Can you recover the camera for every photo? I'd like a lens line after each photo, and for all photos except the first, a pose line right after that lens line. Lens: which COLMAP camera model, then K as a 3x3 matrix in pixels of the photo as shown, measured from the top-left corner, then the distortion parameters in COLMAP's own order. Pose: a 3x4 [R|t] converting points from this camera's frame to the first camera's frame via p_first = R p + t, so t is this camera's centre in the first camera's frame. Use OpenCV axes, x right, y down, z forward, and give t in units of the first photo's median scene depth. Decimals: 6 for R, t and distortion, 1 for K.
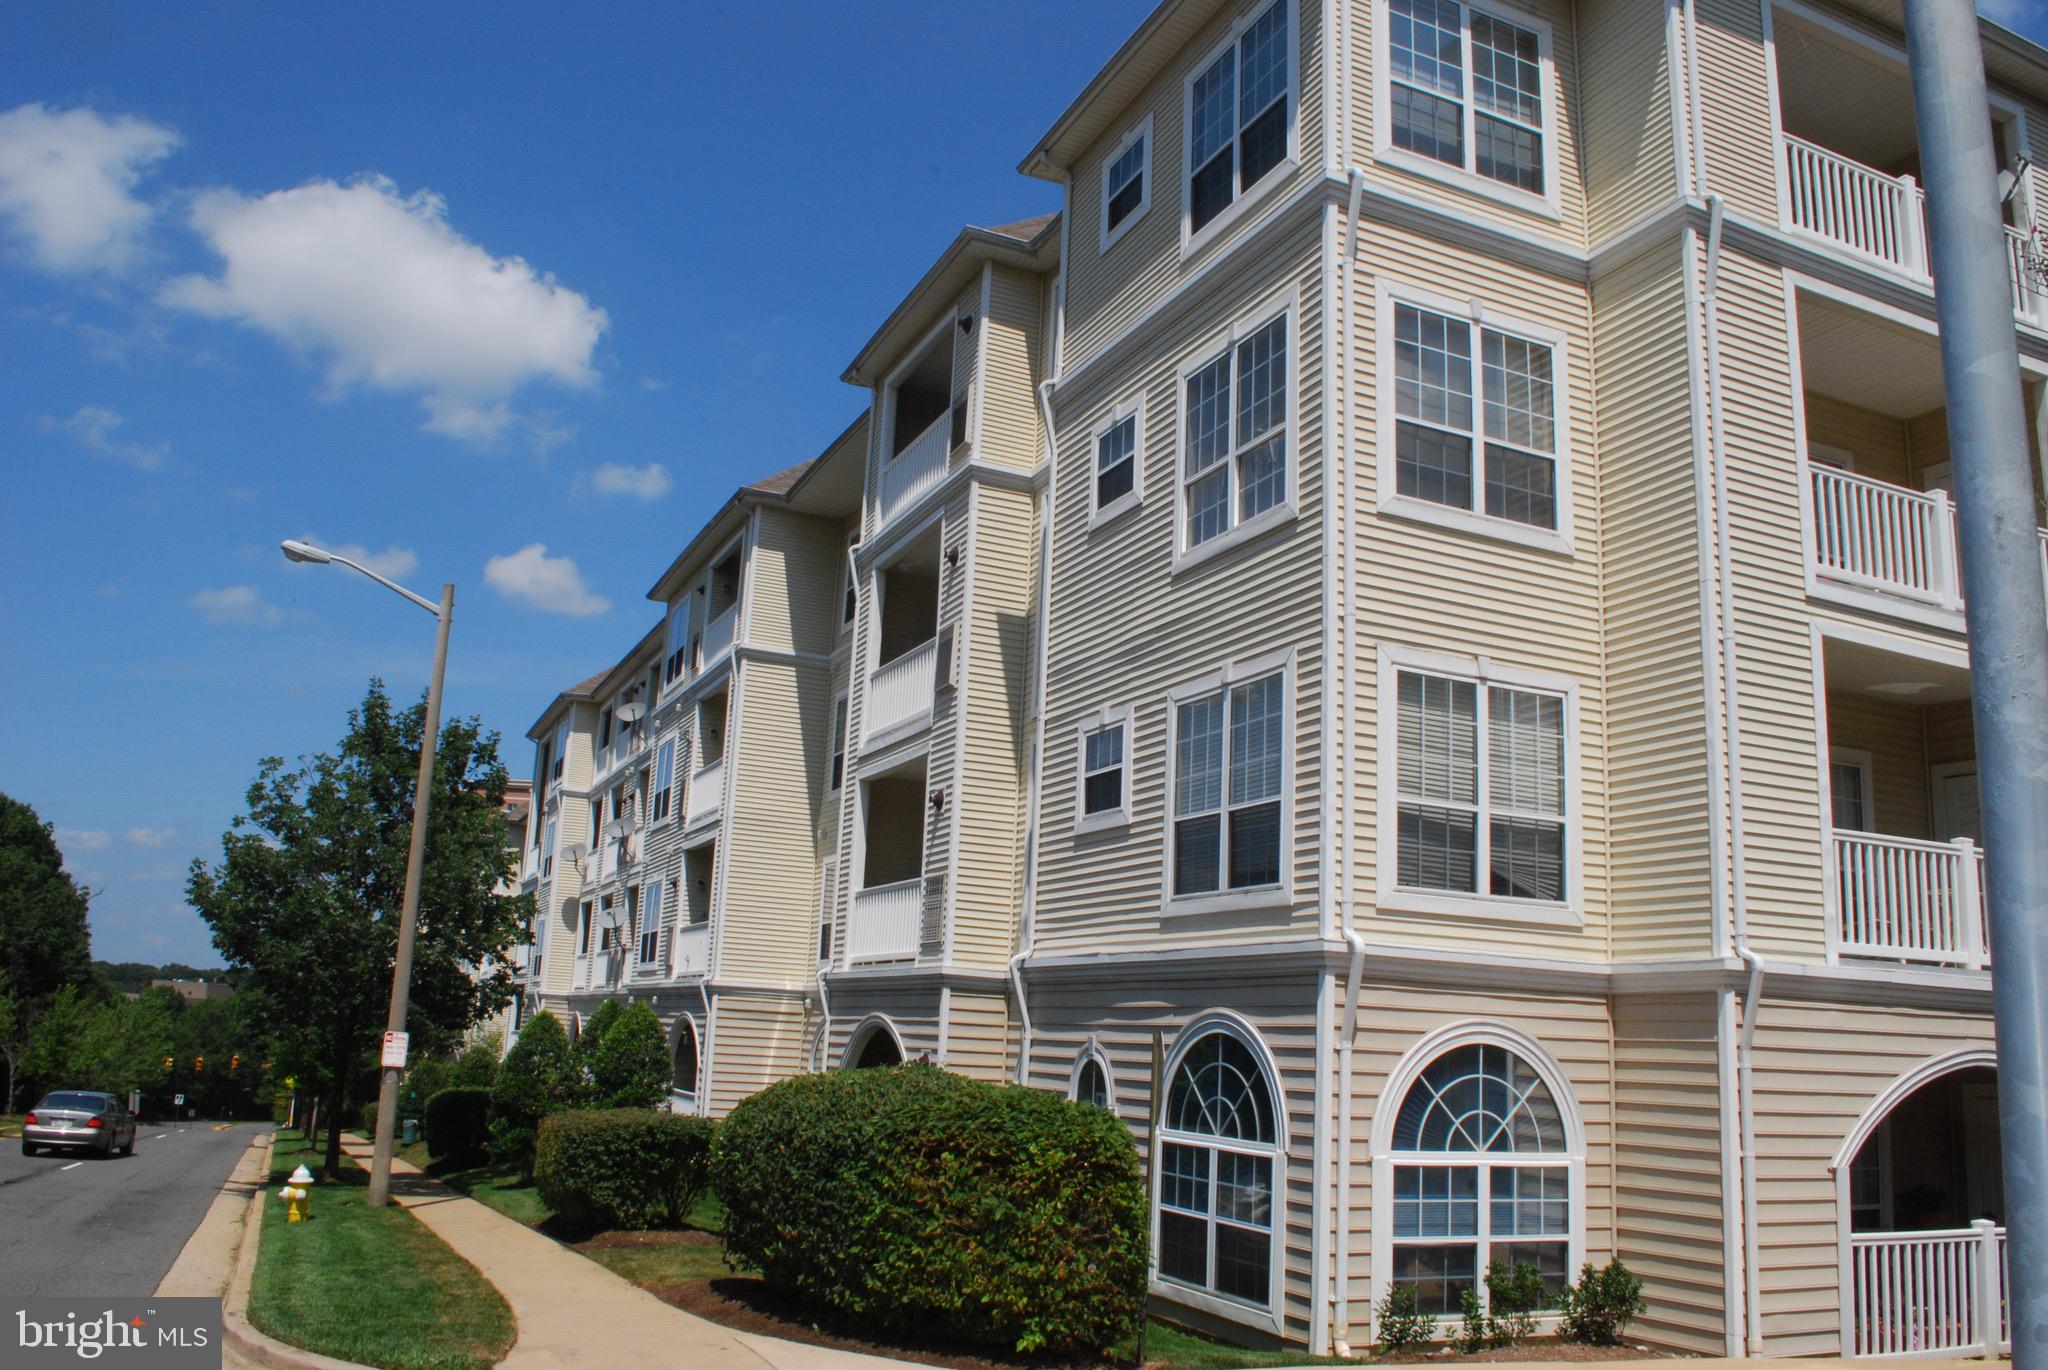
lens RADIAL K [[1603.9, 0, 1024.0], [0, 1603.9, 685.0], [0, 0, 1]] dist [-0.110225, -0.005551]
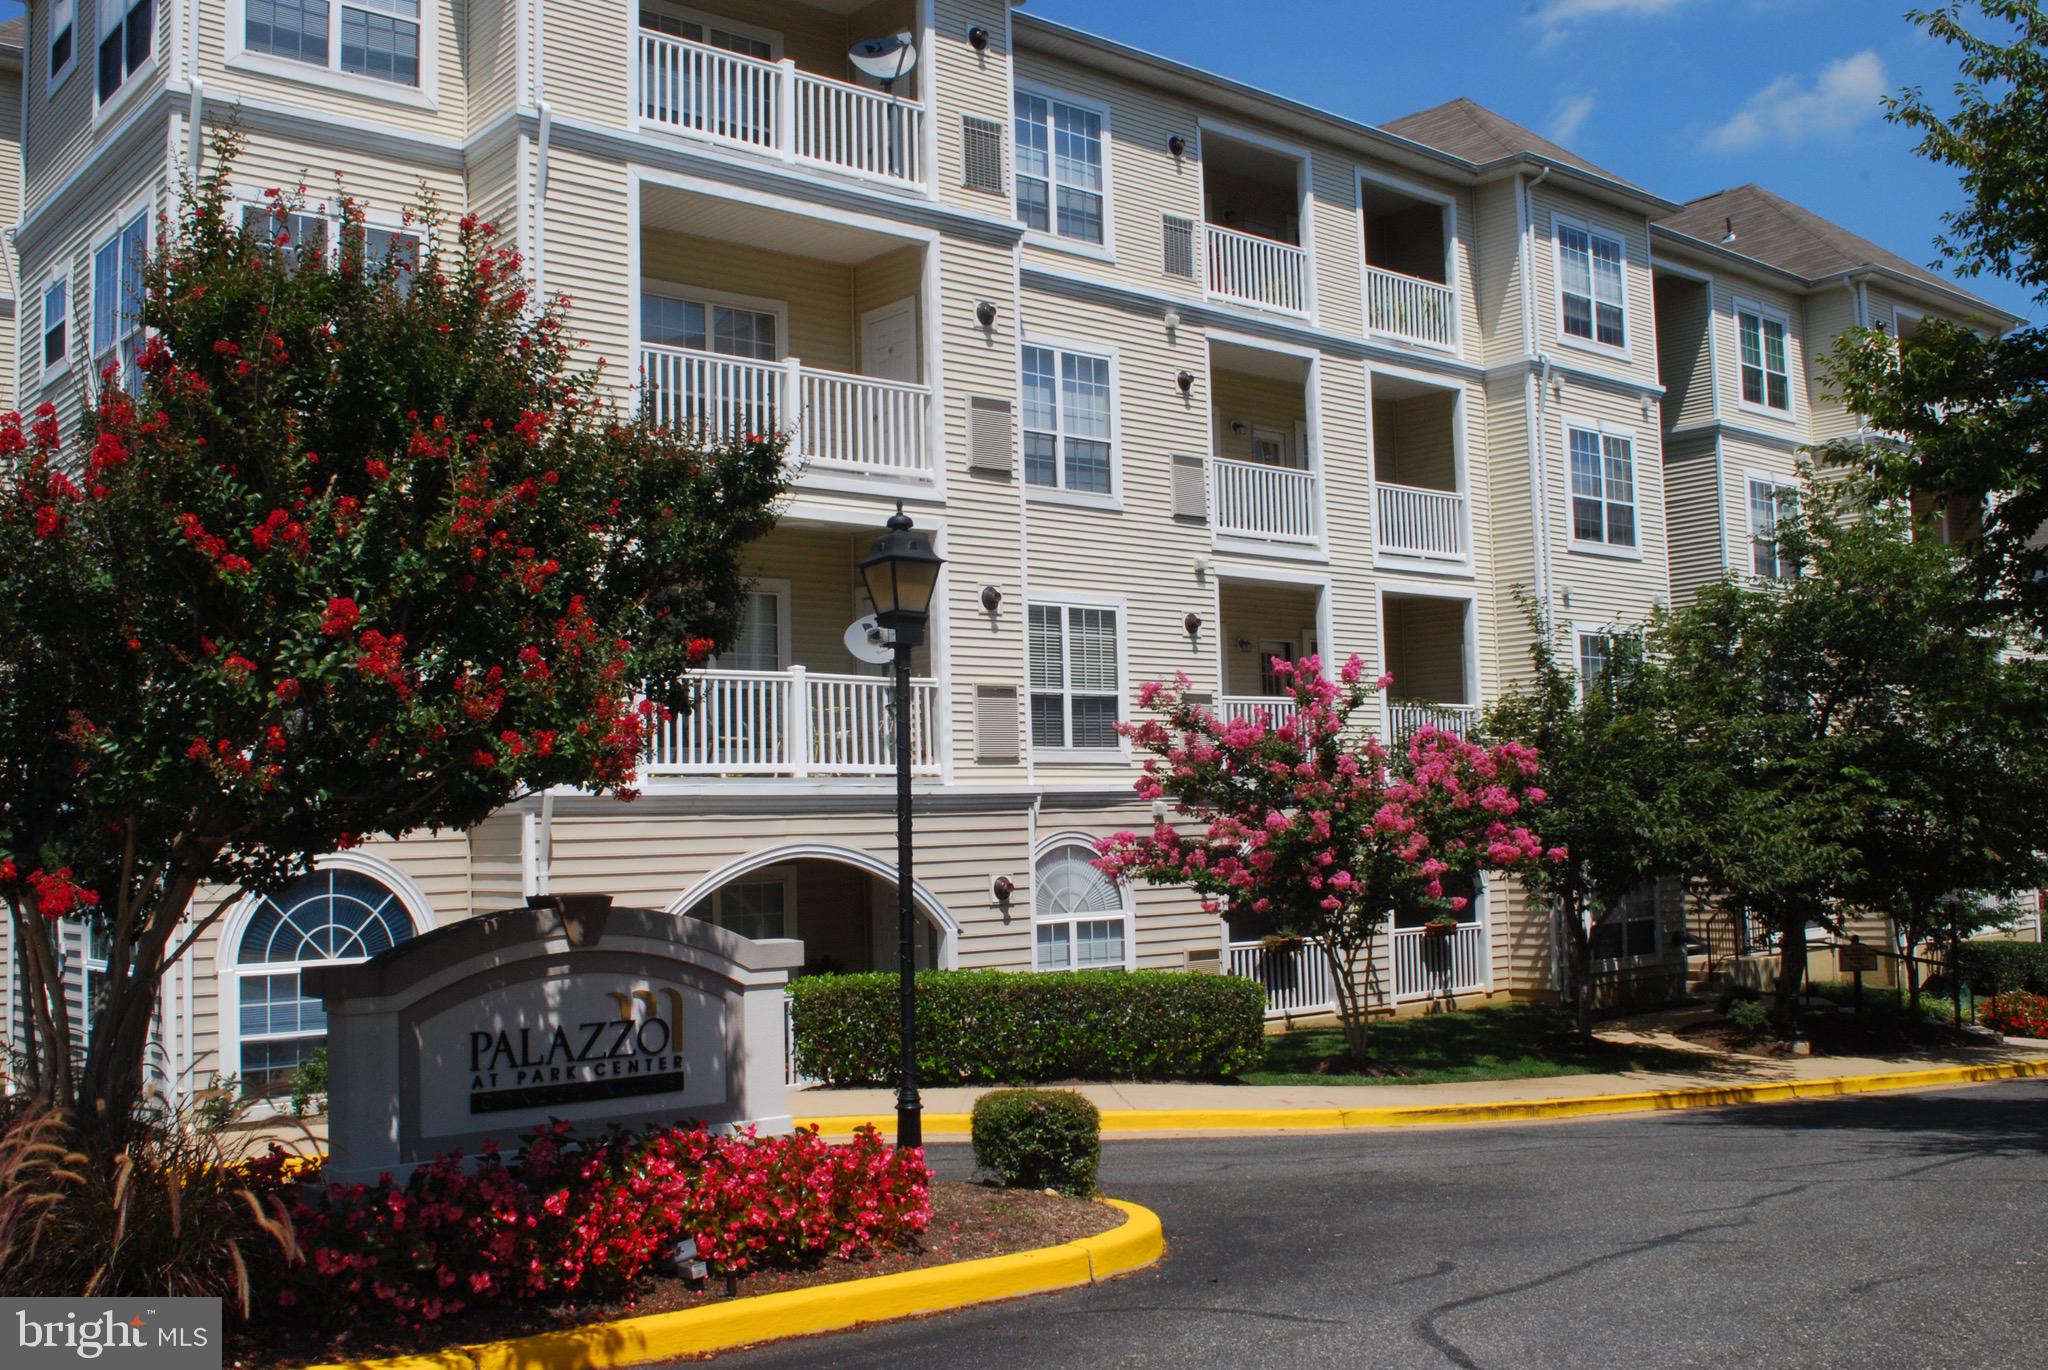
lens RADIAL K [[1955.0, 0, 1024.0], [0, 1955.0, 685.0], [0, 0, 1]] dist [-0.080558, 0.010239]
pose [[0.950335, -0.060147, 0.305360, 0.323096], [0.015905, 0.989252, 0.145354, -0.099797], [-0.310821, -0.133278, 0.941078, -0.454851]]
